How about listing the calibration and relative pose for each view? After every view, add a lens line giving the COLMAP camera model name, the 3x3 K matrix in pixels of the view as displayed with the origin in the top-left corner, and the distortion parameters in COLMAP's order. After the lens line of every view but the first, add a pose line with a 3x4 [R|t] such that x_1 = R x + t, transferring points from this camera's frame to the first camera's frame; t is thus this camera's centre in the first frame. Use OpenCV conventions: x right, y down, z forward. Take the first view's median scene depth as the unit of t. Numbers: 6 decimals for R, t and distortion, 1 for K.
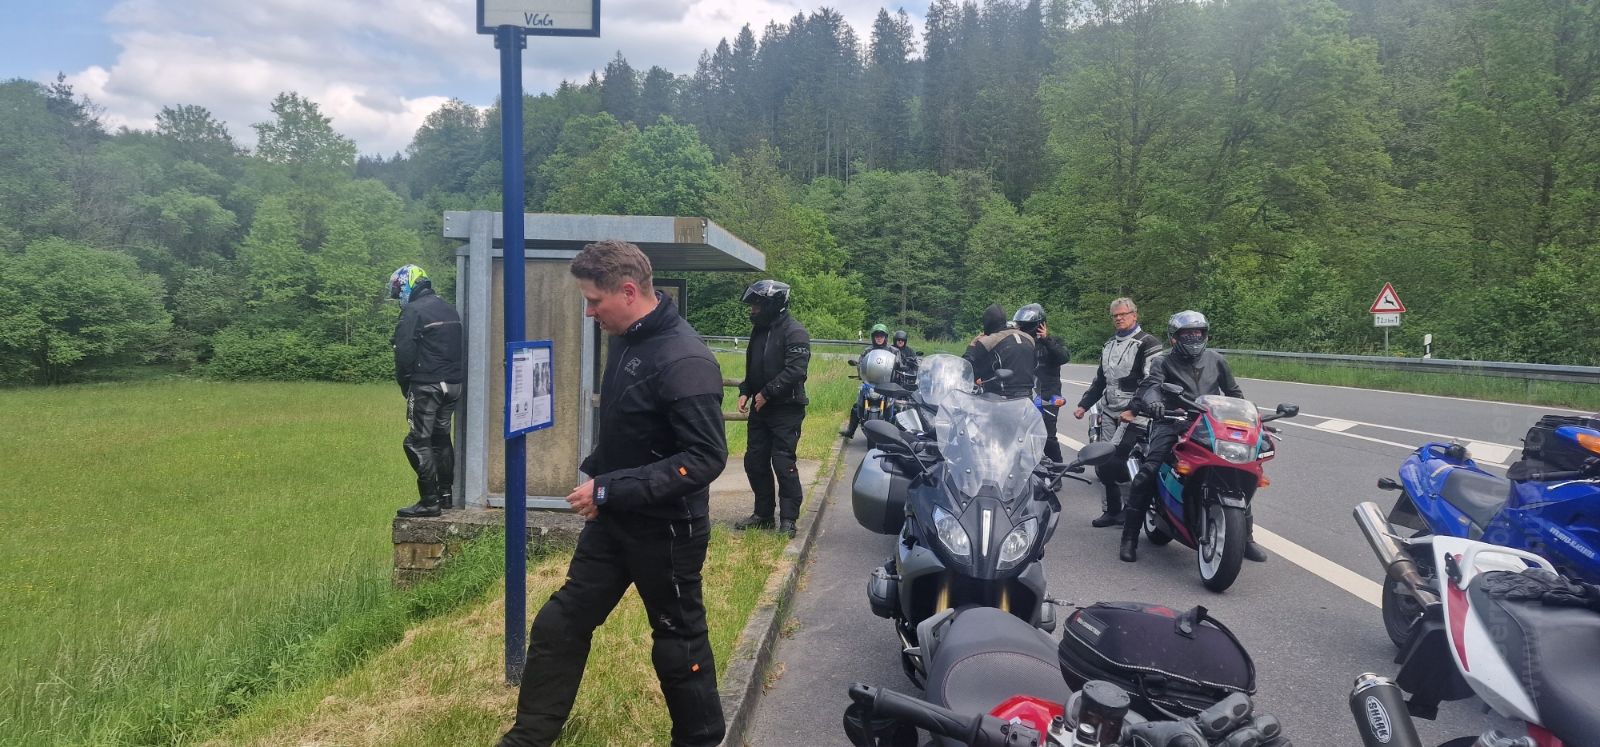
lens RADIAL K [[1097.9, 0, 801.1], [0, 1097.9, 359.2], [0, 0, 1]] dist [0.093324, -0.074194]
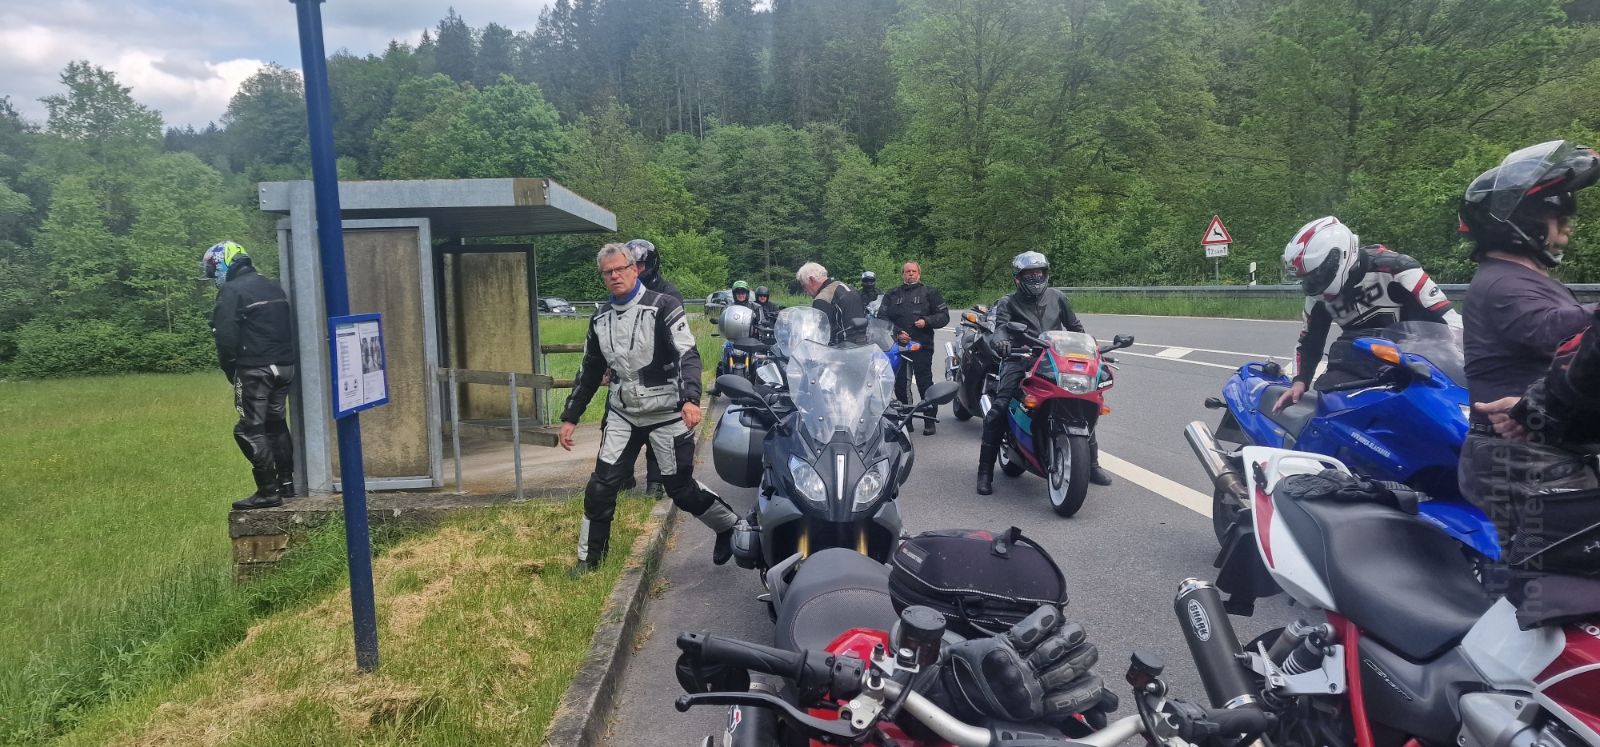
lens RADIAL K [[1097.9, 0, 808.8], [0, 1097.9, 364.9], [0, 0, 1]] dist [0.093324, -0.074194]
pose [[0.990393, -0.063158, 0.123013, 0.004016], [0.057765, 0.997227, 0.046928, 0.000817], [-0.125636, -0.039371, 0.991295, 0.000322]]
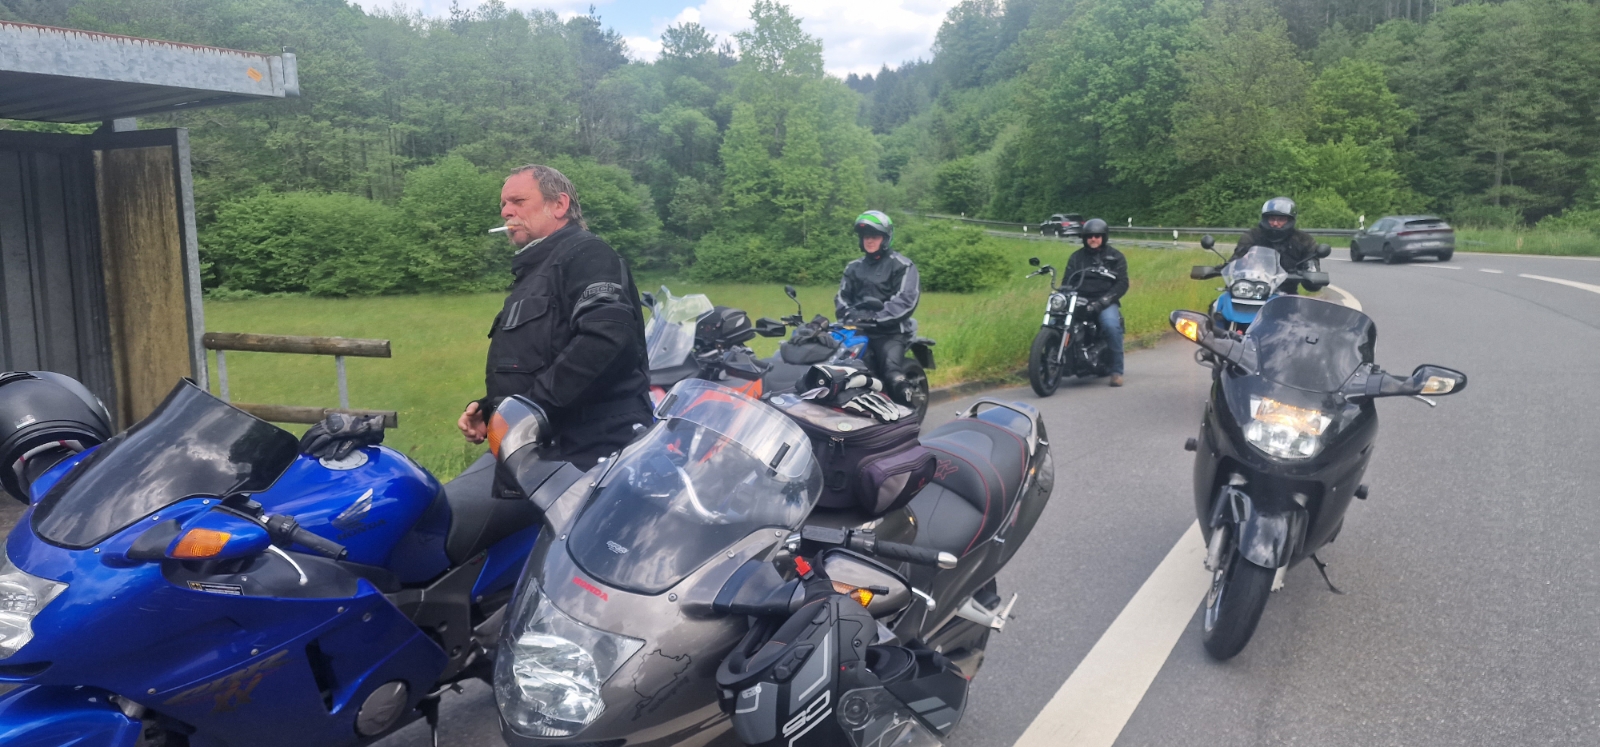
lens RADIAL K [[1097.9, 0, 790.0], [0, 1097.9, 385.5], [0, 0, 1]] dist [0.093324, -0.074194]
pose [[0.882222, 0.041730, -0.468982, 0.057782], [0.013081, 0.993508, 0.113011, -0.001472], [0.470653, -0.105835, 0.875948, 0.103149]]
